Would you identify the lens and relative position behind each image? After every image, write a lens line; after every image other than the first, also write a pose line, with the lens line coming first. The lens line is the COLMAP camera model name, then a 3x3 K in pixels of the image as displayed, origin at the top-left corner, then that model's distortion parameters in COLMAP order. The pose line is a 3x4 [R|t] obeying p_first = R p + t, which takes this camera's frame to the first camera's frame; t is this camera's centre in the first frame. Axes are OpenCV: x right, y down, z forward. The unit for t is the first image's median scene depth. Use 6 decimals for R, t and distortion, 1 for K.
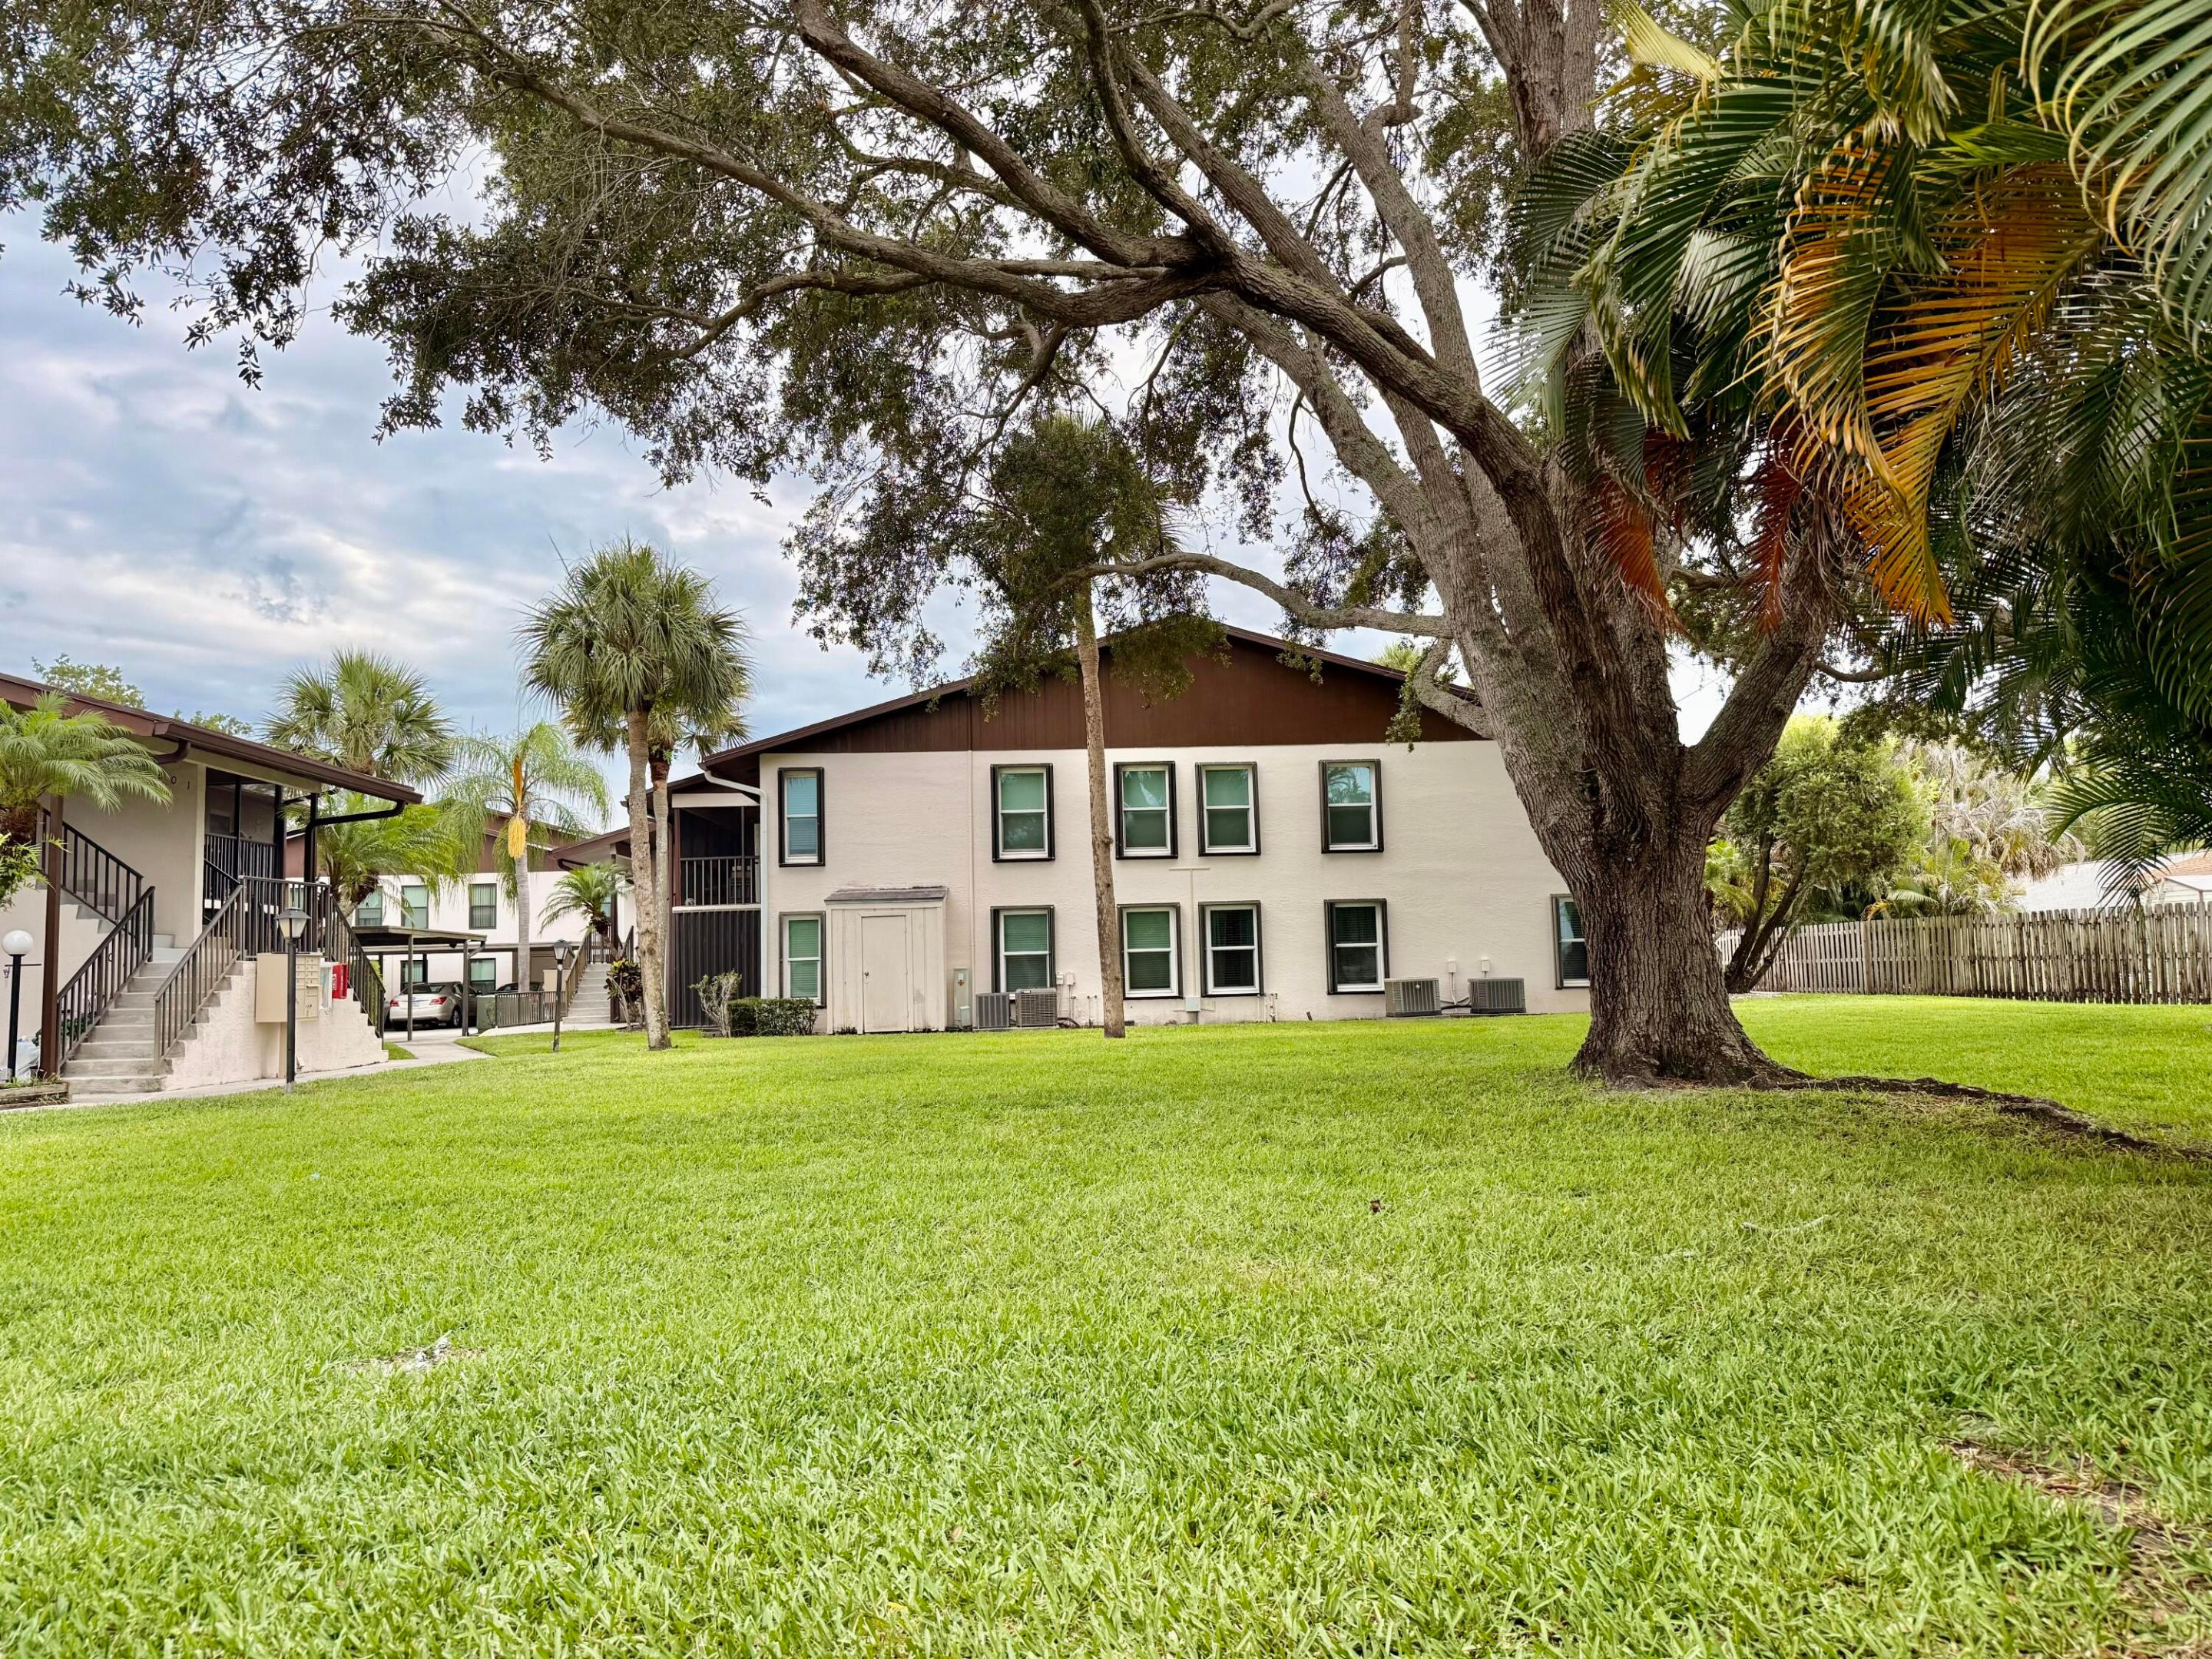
lens RADIAL K [[1538.2, 0, 1120.5], [0, 1538.2, 846.8], [0, 0, 1]] dist [0.036371, -0.004472]
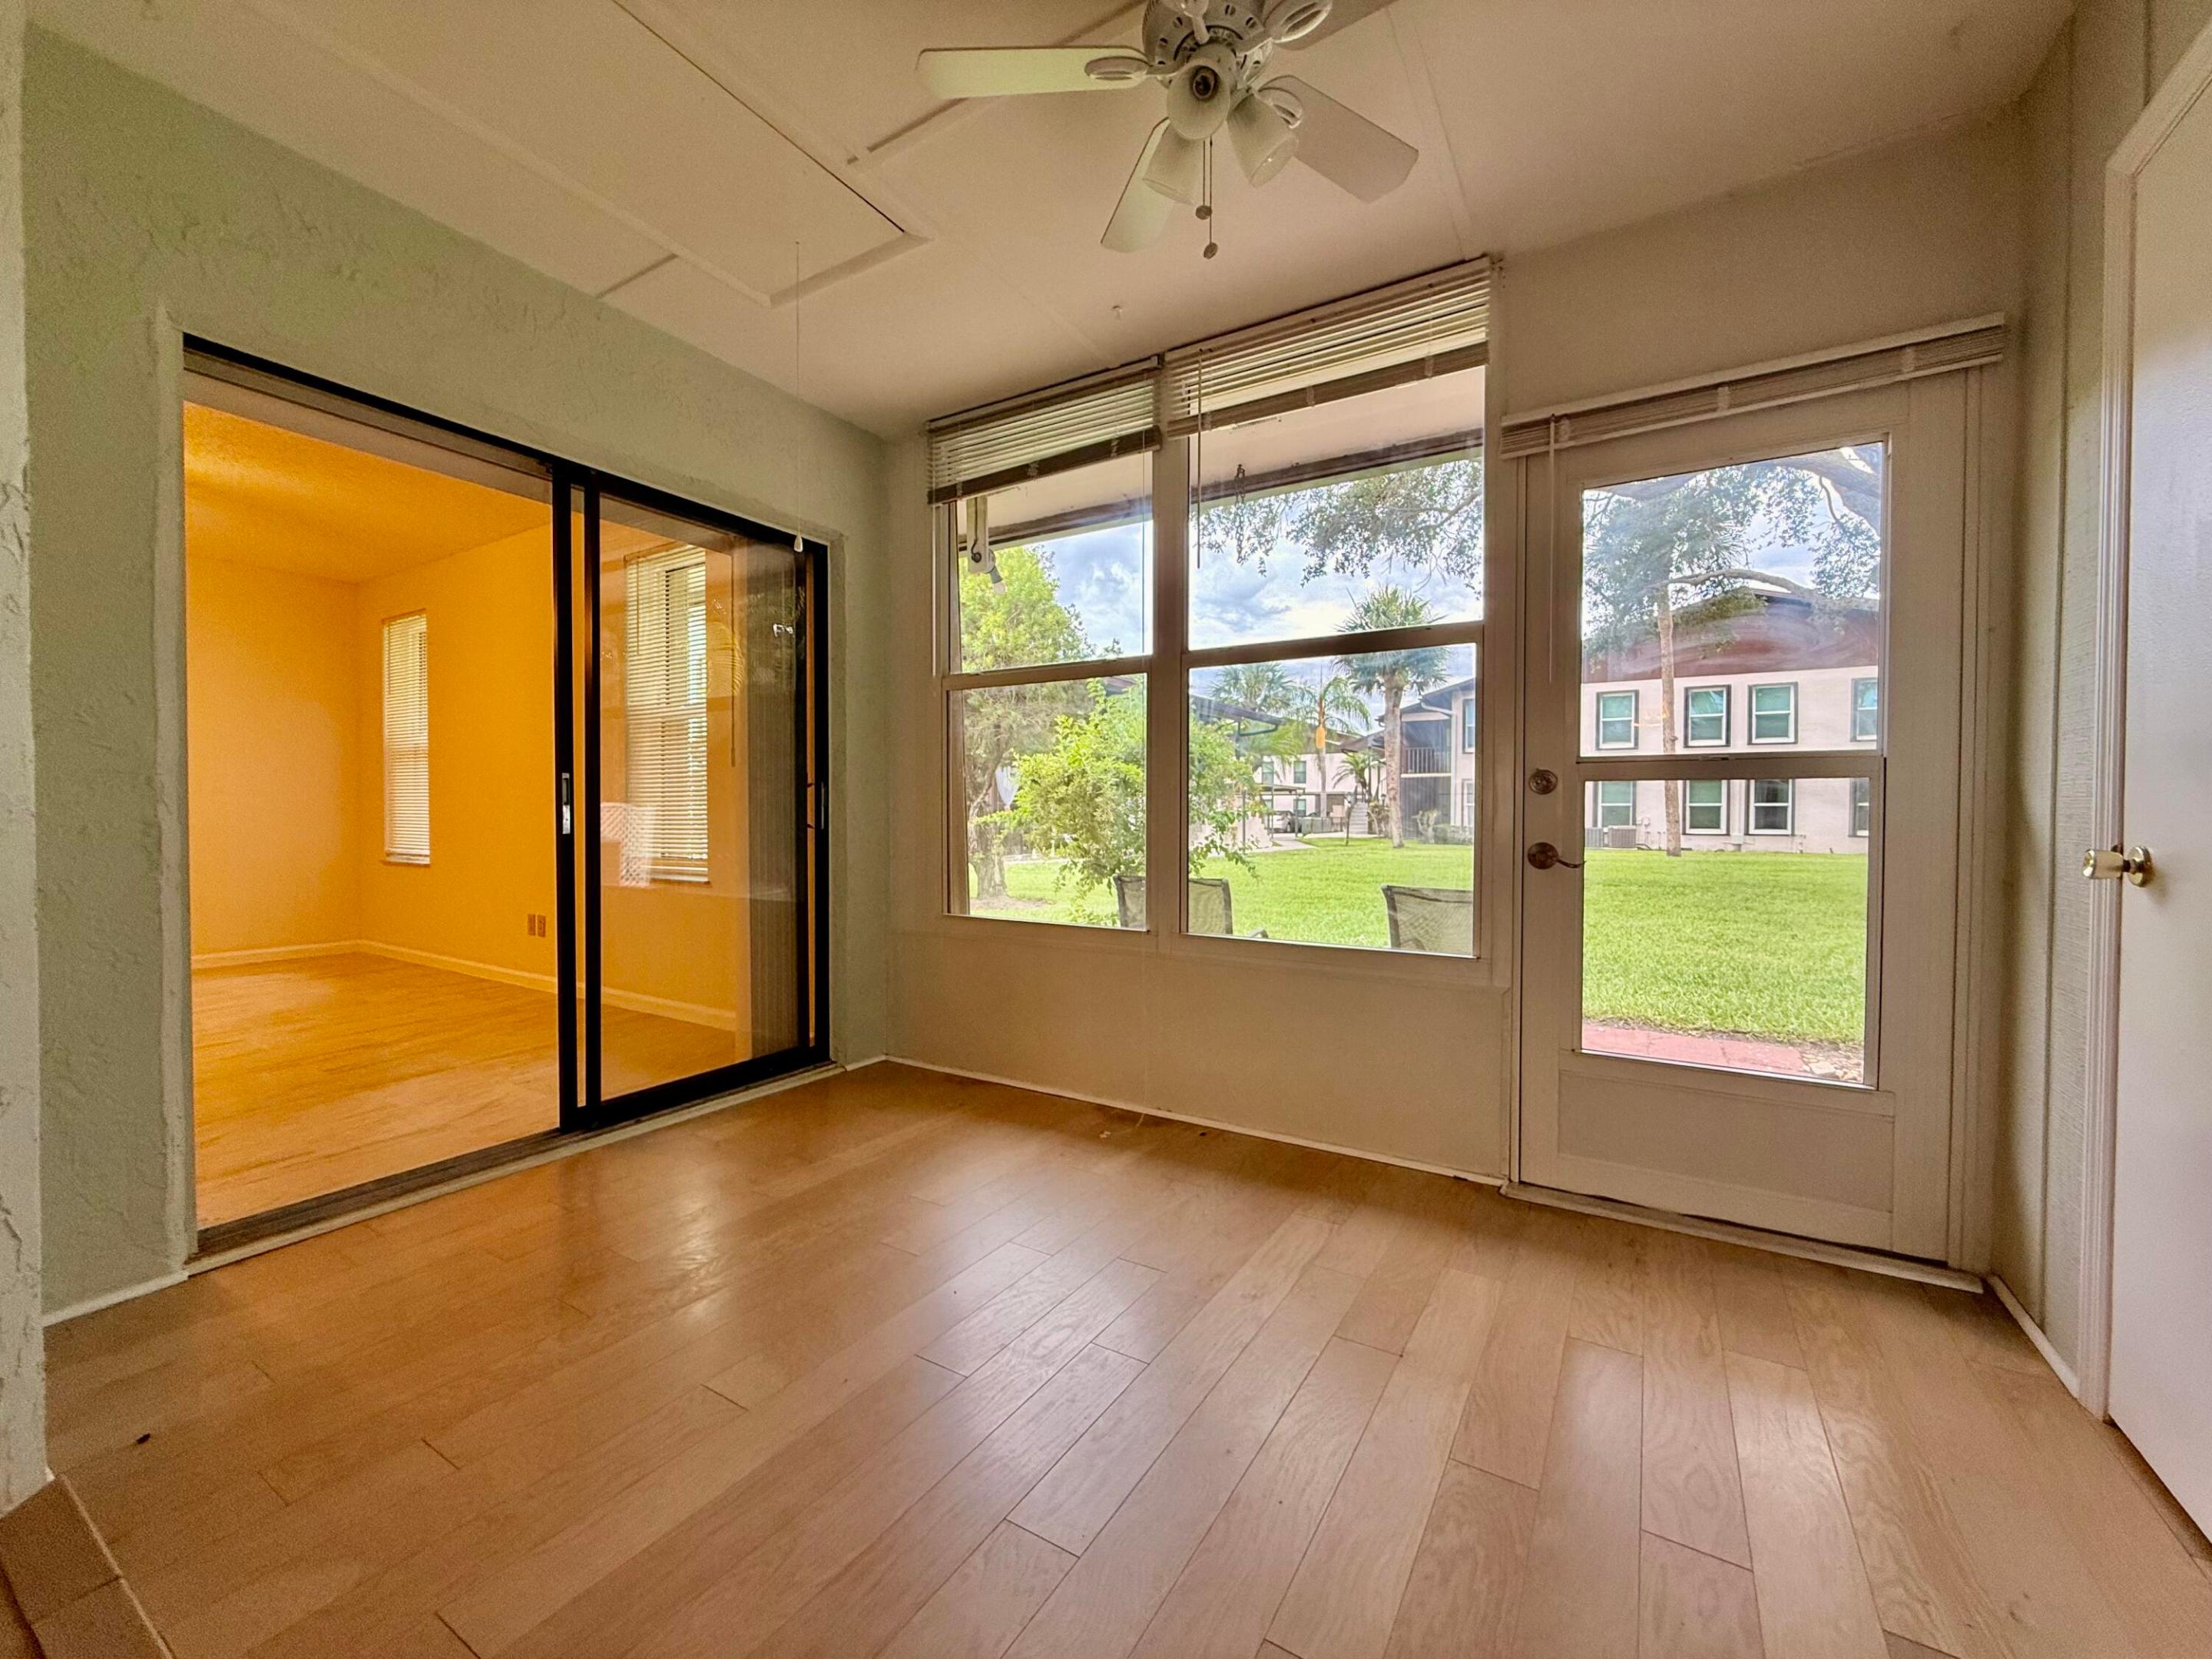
lens RADIAL K [[884.1, 0, 1102.8], [0, 884.1, 828.4], [0, 0, 1]] dist [0.003567, -0.000901]
pose [[0.827799, 0.042699, -0.559398, 0.016975], [0.015551, 0.994970, 0.098958, -0.009491], [0.560810, -0.090616, 0.822971, -0.117292]]
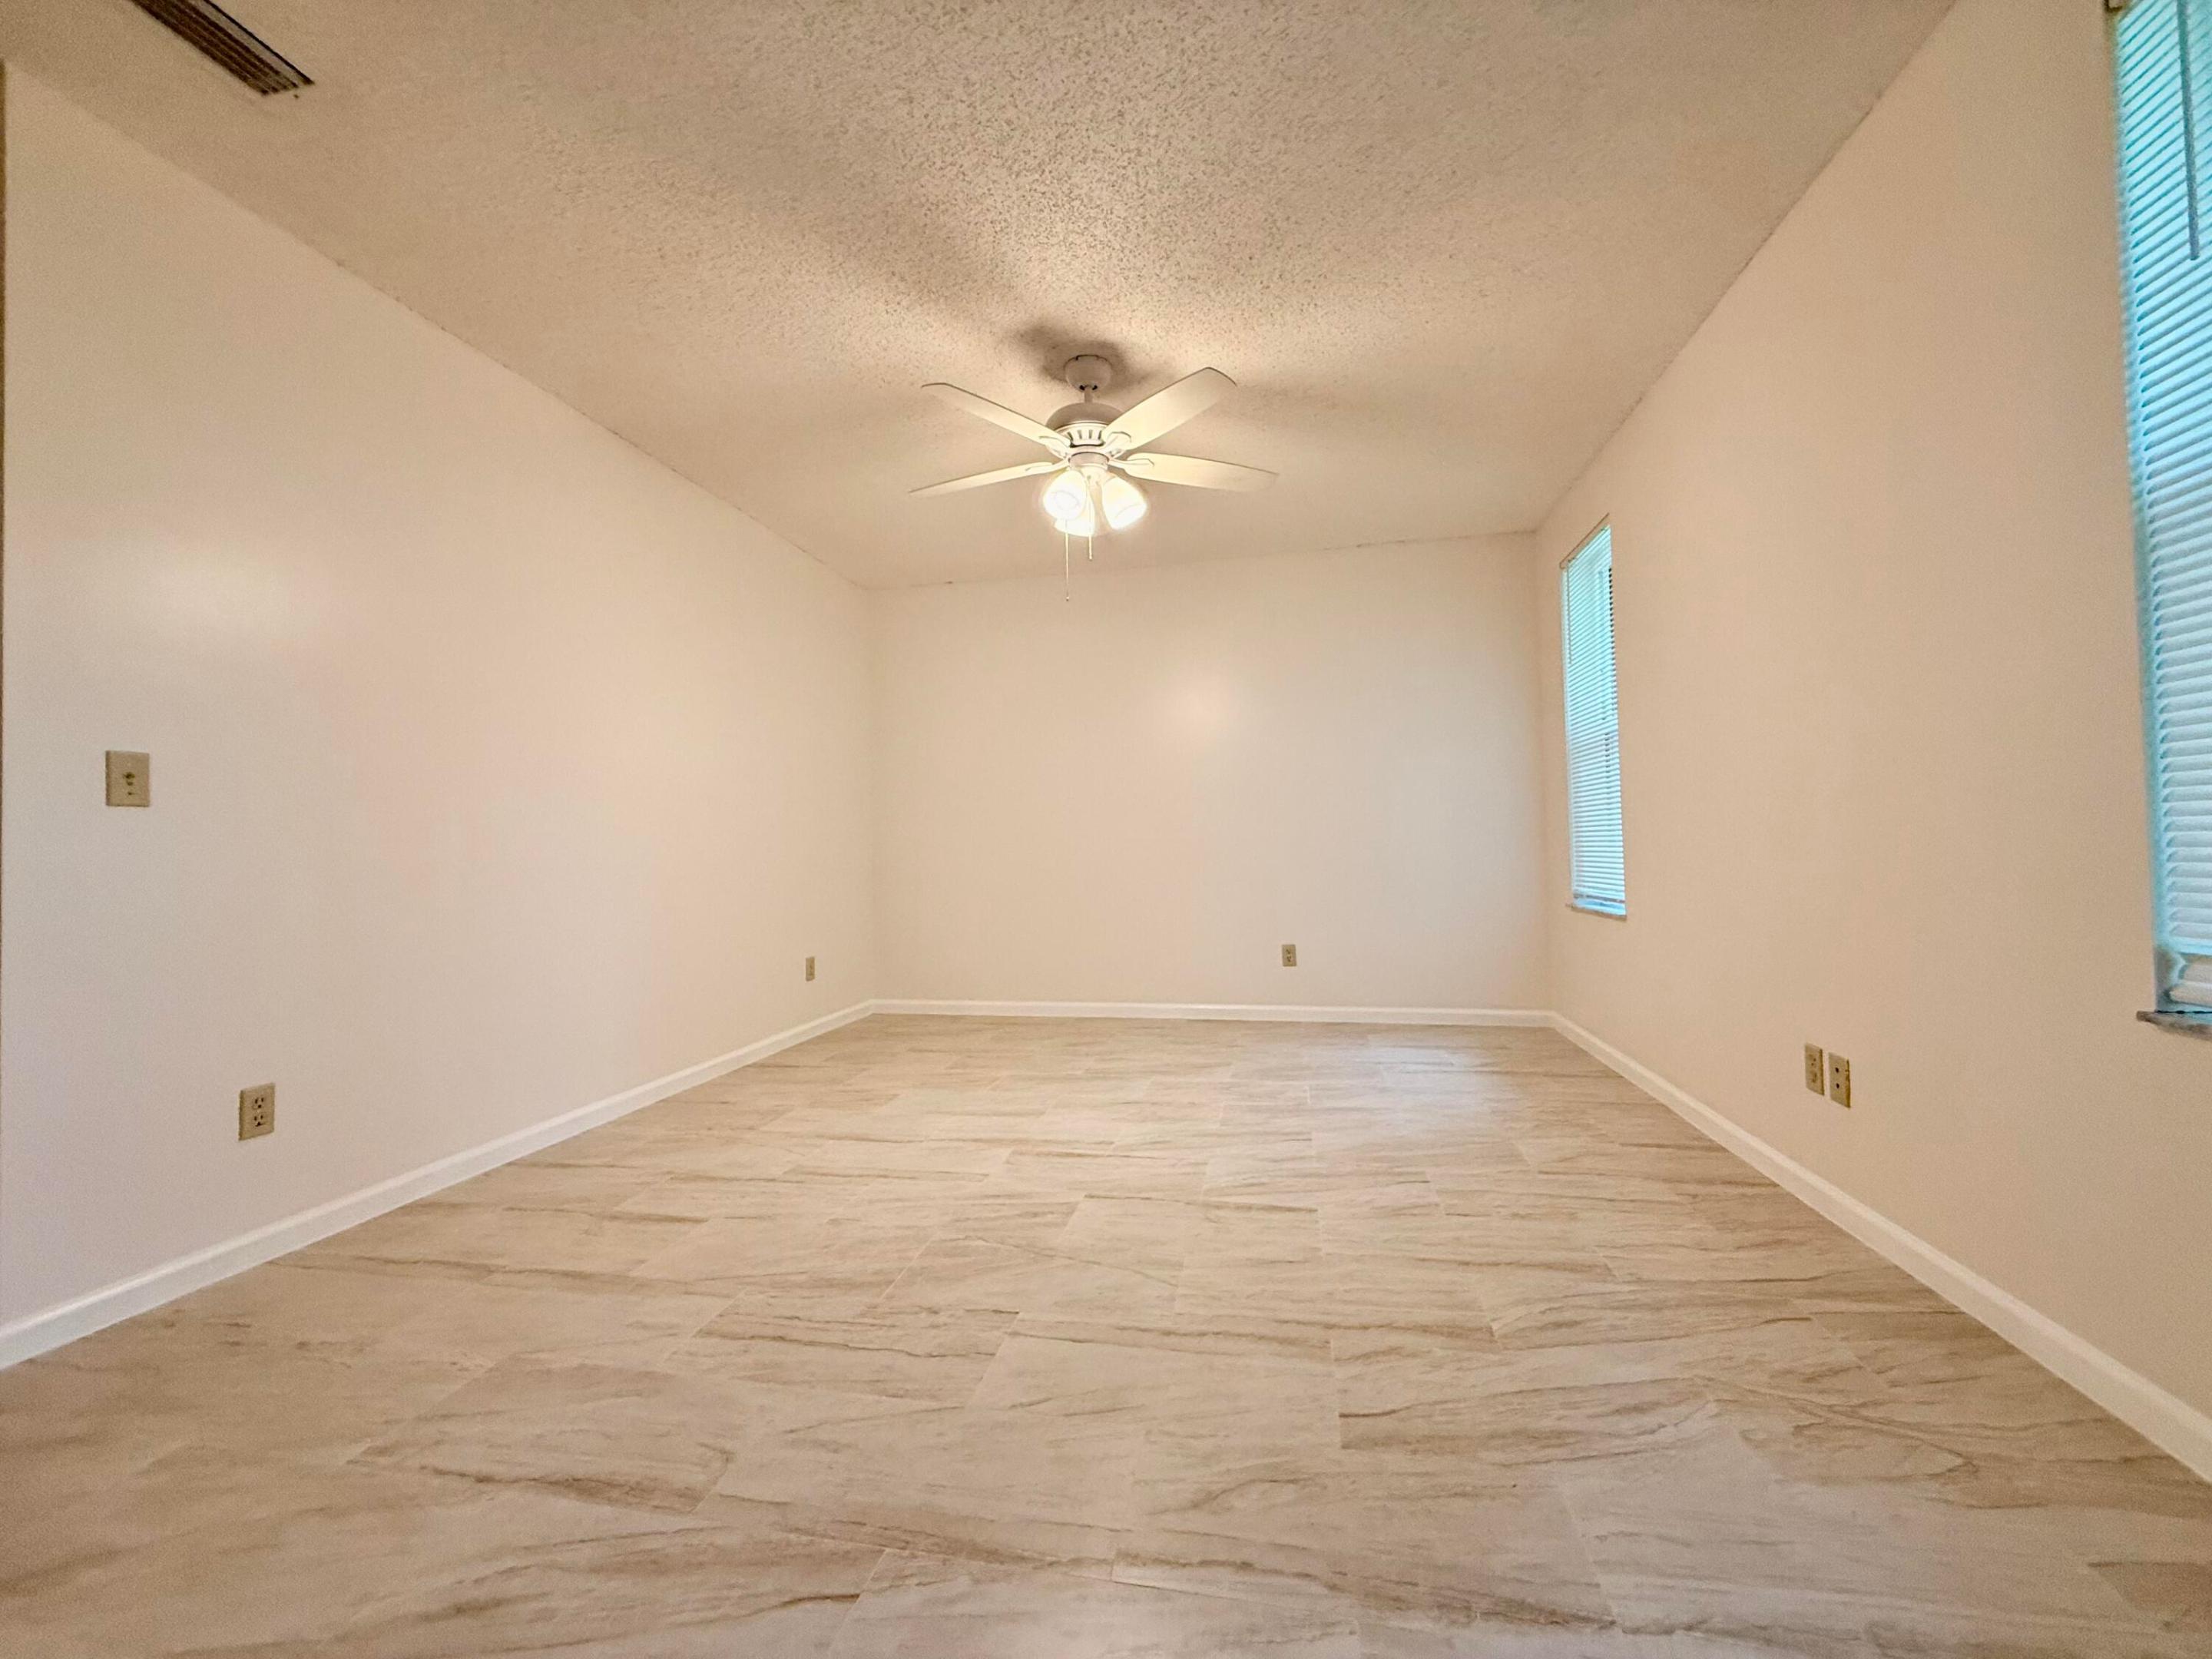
lens RADIAL K [[884.1, 0, 1112.2], [0, 884.1, 826.8], [0, 0, 1]] dist [0.003567, -0.000901]
pose [[-0.235058, 0.007211, -0.971955, -0.082948], [0.102127, 0.994621, -0.017319, -0.001706], [0.966601, -0.103334, -0.234530, -0.077830]]
